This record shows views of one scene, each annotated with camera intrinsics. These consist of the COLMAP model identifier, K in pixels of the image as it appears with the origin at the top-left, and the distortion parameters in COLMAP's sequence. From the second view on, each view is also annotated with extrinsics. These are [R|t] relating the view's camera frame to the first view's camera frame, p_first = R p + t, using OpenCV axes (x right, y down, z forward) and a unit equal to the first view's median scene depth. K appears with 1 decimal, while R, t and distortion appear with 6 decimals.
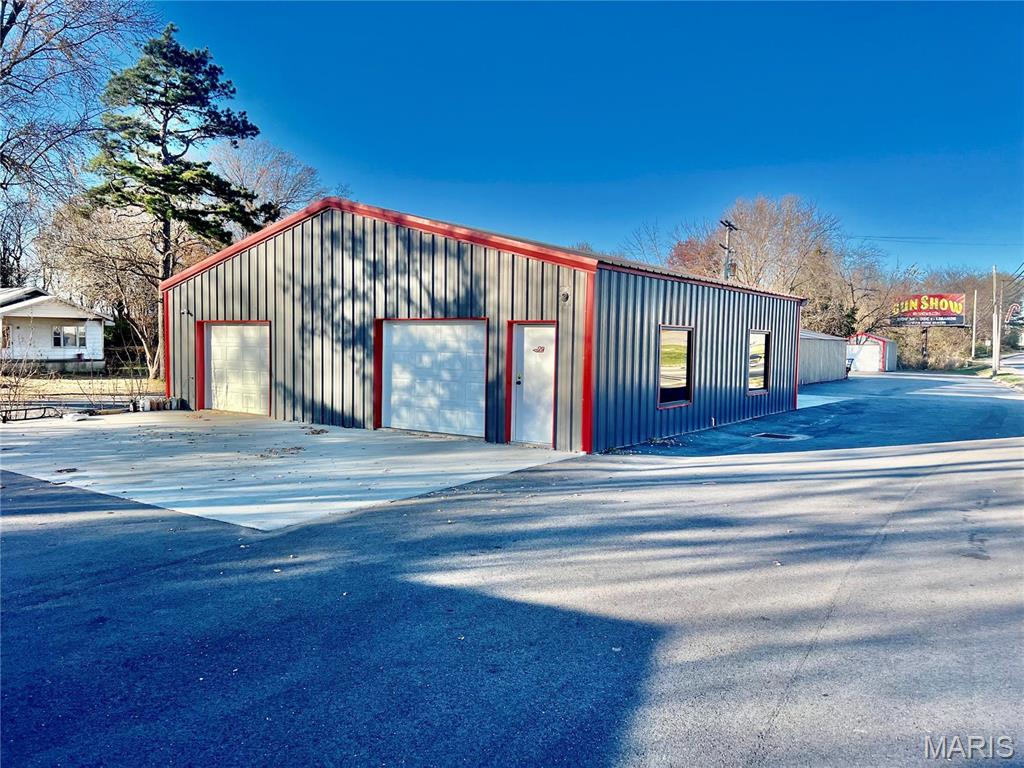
lens RADIAL K [[784.7, 0, 512.0], [0, 784.7, 384.0], [0, 0, 1]] dist [0.011962, -0.001352]
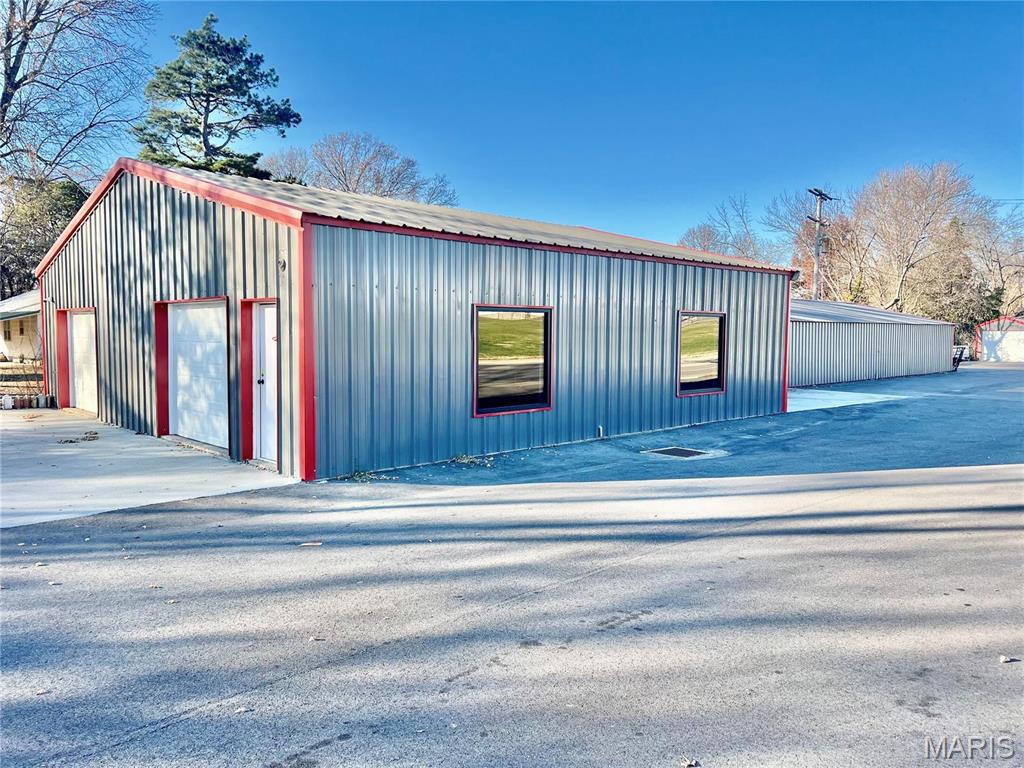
lens RADIAL K [[779.1, 0, 512.0], [0, 779.1, 384.0], [0, 0, 1]] dist [0.010978, -0.000055]
pose [[0.981190, 0.002359, -0.193030, 0.290997], [-0.000147, 0.999934, 0.011474, -0.005626], [0.193044, -0.011229, 0.981126, 0.225251]]
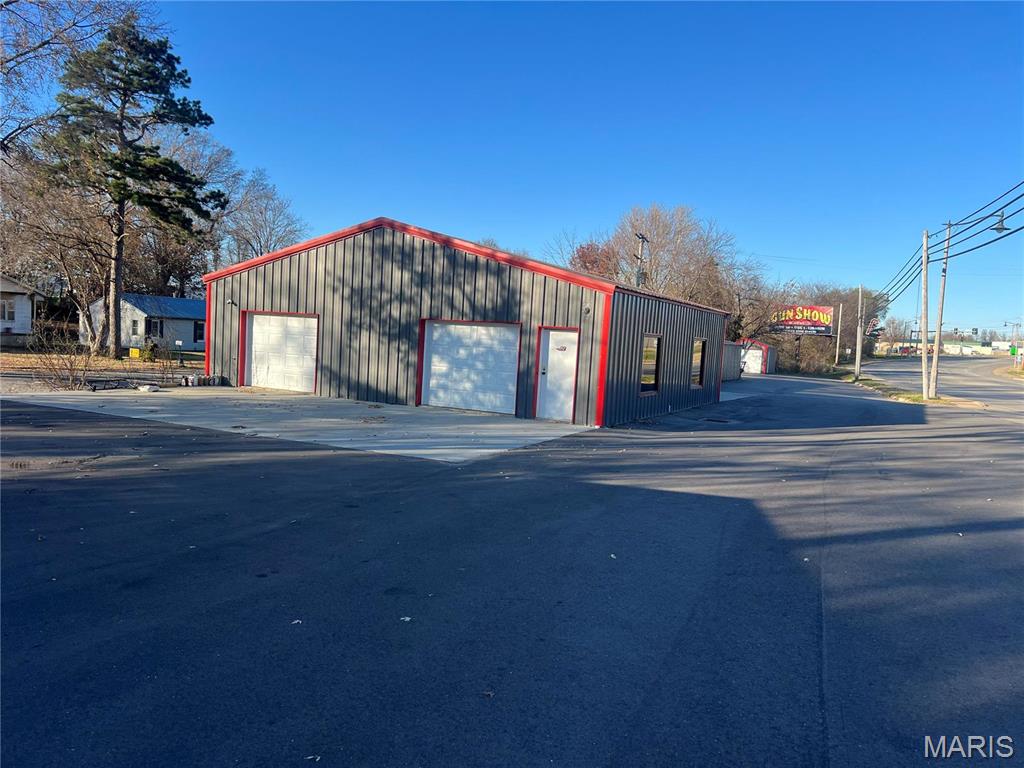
lens RADIAL K [[784.3, 0, 503.3], [0, 784.3, 390.8], [0, 0, 1]] dist [0.051302, -0.070510]
pose [[0.989920, 0.031739, 0.138028, -0.177514], [-0.034548, 0.999241, 0.018000, 0.004738], [-0.137352, -0.022587, 0.990265, -0.222388]]
